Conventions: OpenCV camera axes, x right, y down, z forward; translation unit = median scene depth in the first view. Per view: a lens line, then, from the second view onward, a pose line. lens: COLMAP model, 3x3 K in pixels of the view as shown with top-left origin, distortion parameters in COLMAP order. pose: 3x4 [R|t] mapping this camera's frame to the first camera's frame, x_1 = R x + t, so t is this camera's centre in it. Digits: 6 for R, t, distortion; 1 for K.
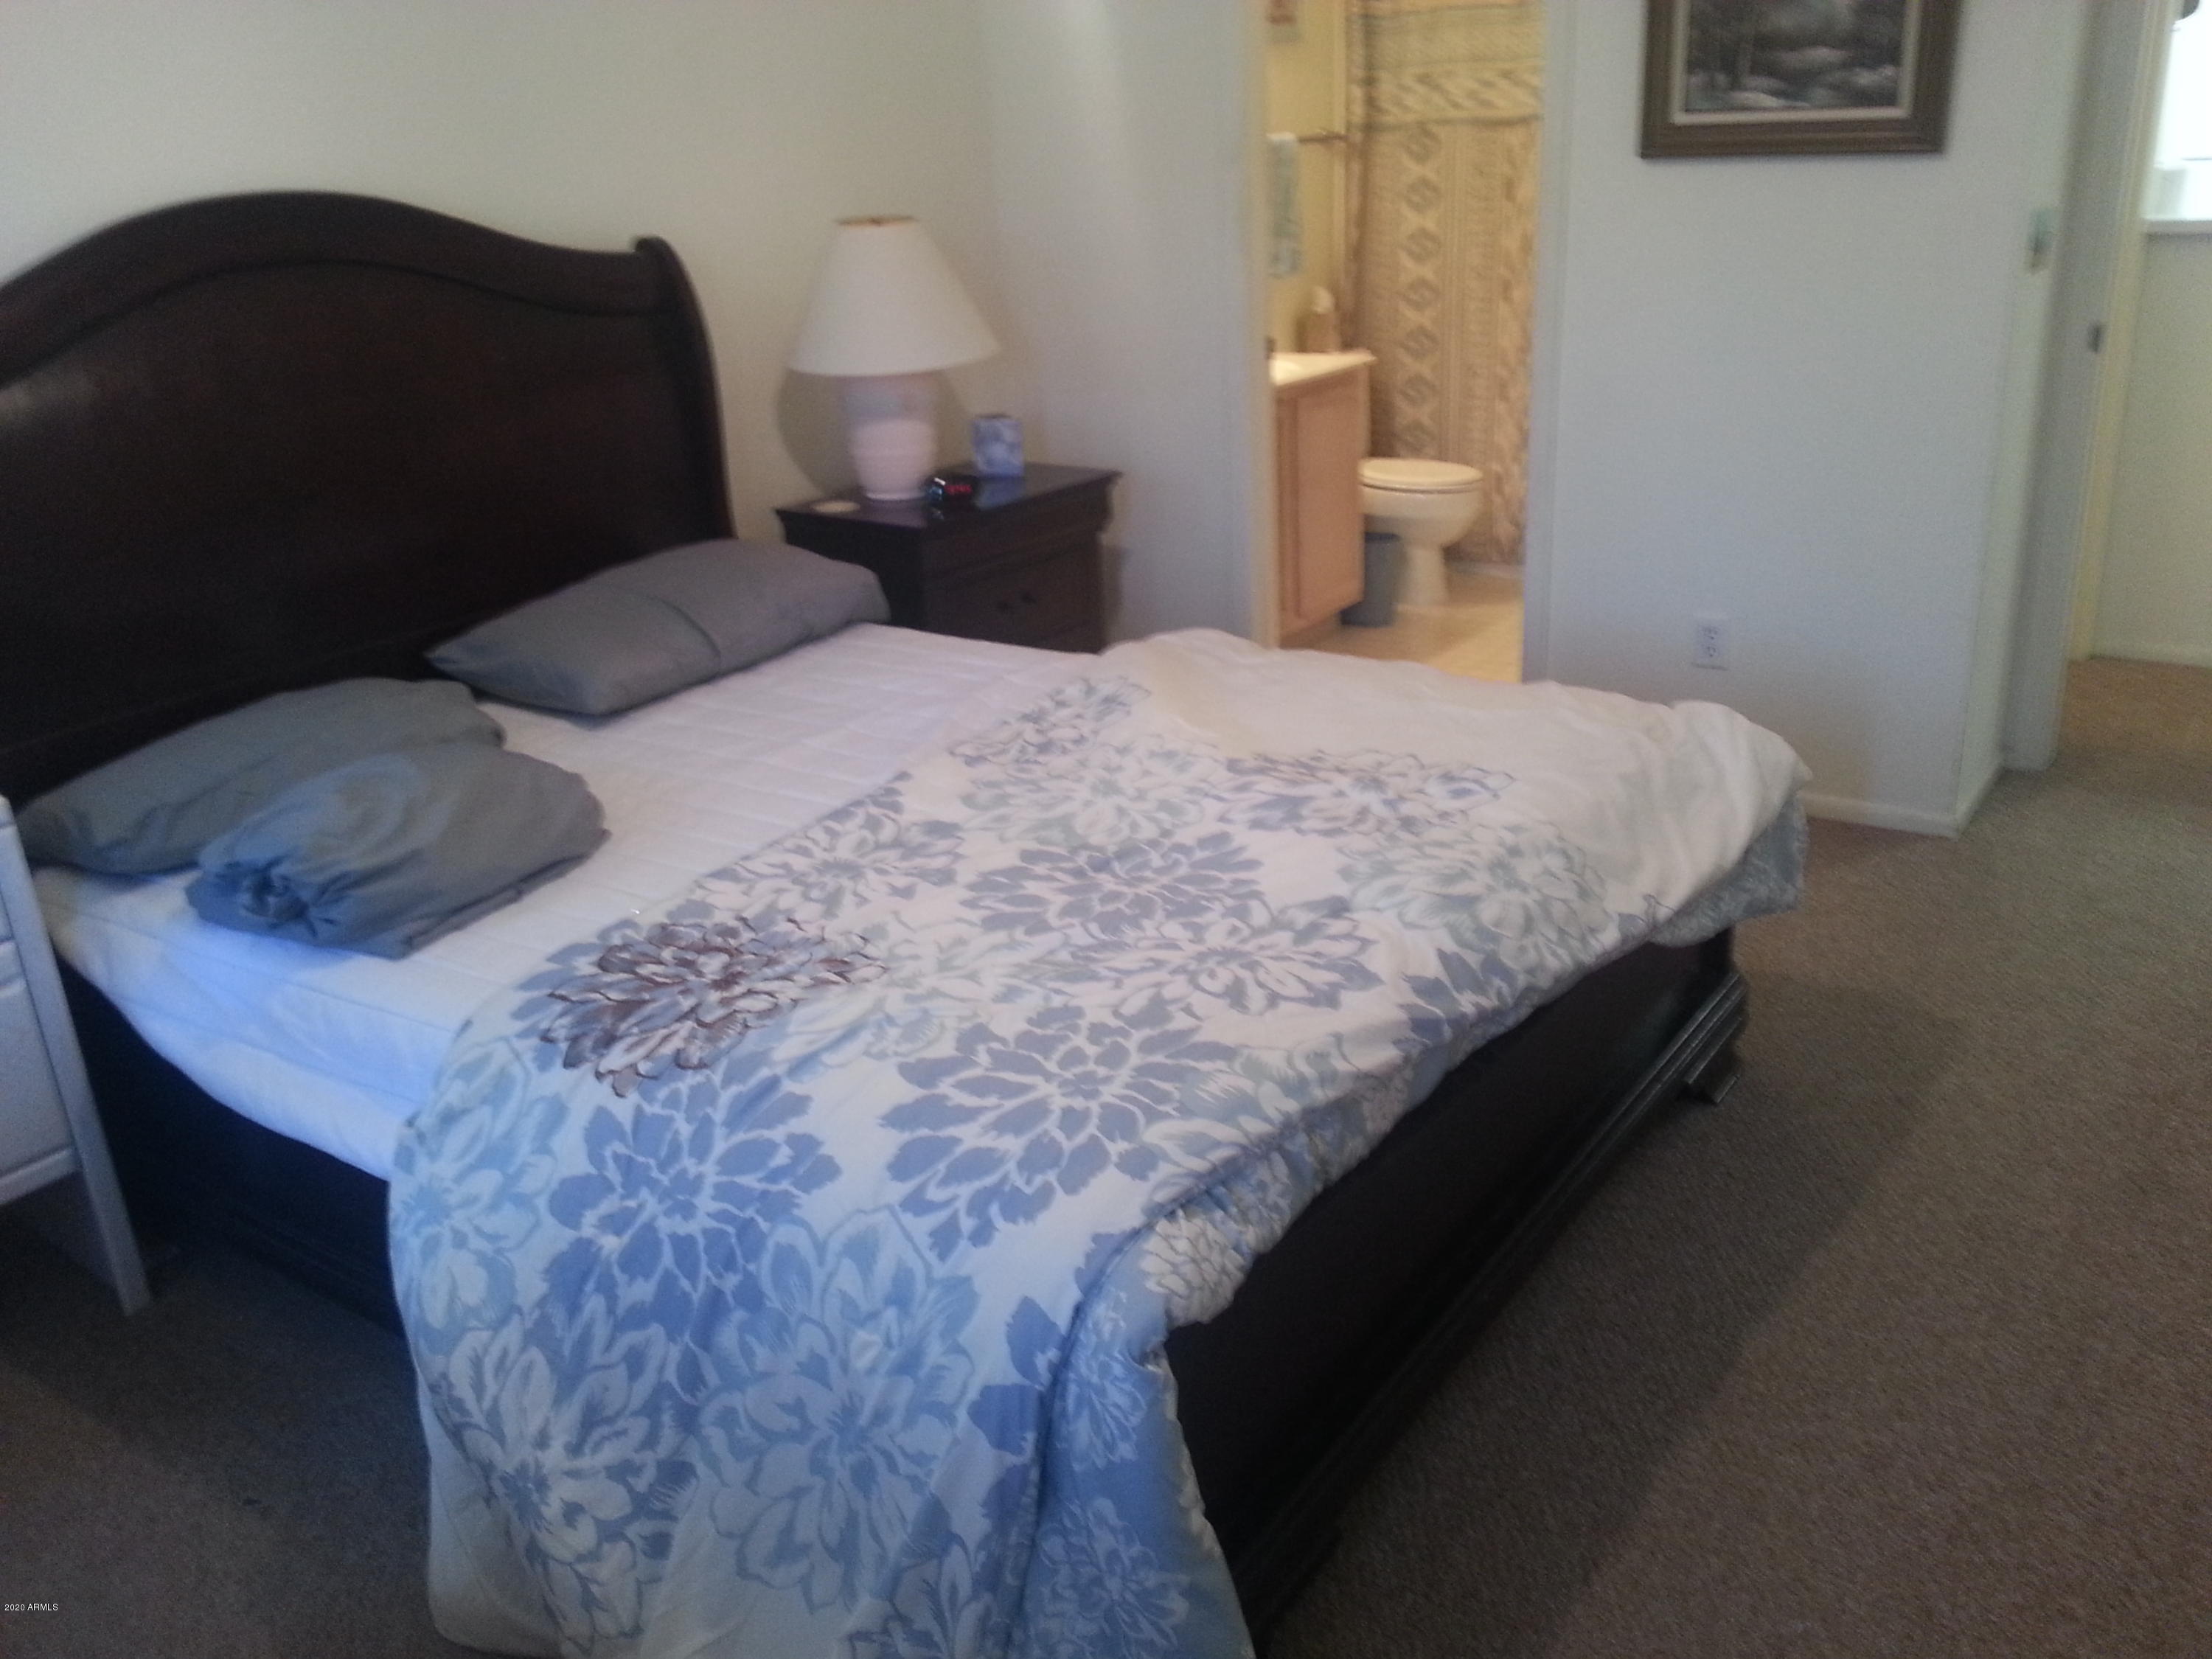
lens RADIAL K [[1842.6, 0, 1112.0], [0, 1842.6, 823.4], [0, 0, 1]] dist [0.099362, -0.075597]
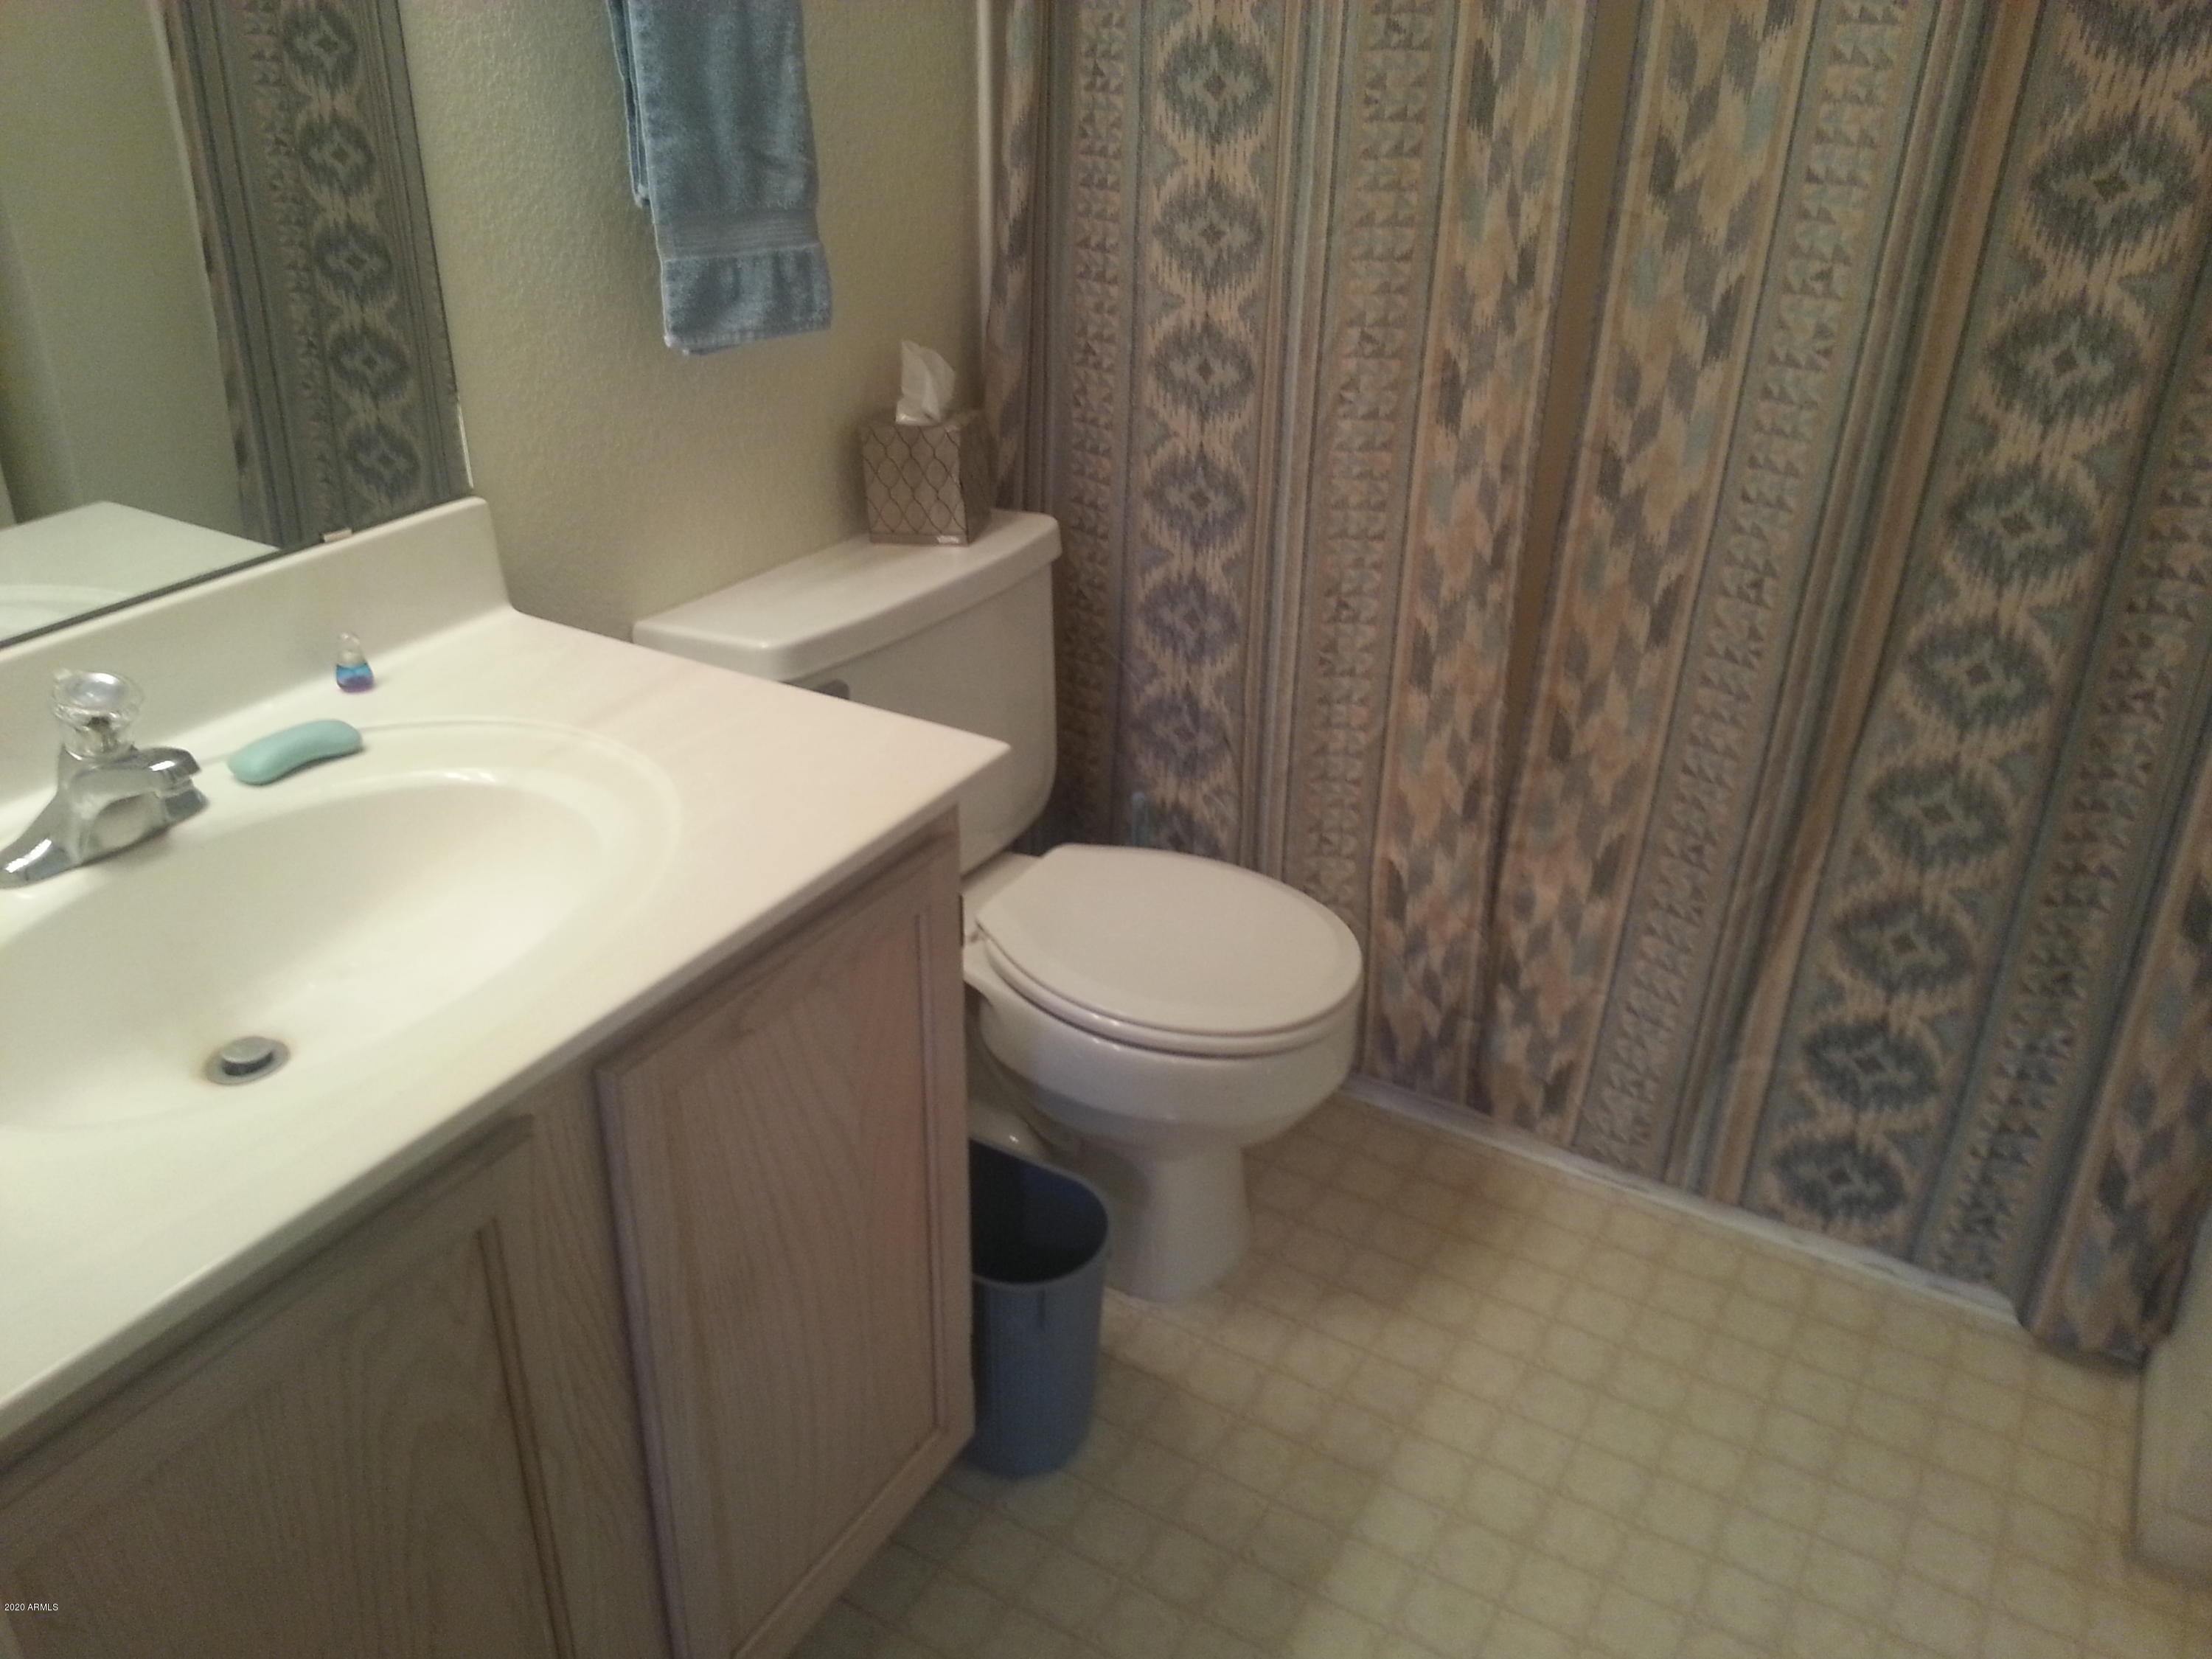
lens RADIAL K [[1842.6, 0, 1095.0], [0, 1842.6, 834.4], [0, 0, 1]] dist [0.099362, -0.075597]
pose [[0.994564, 0.012958, 0.103322, 0.109616], [-0.027437, 0.989774, 0.139978, -0.246235], [-0.100452, -0.142052, 0.984749, 0.642531]]
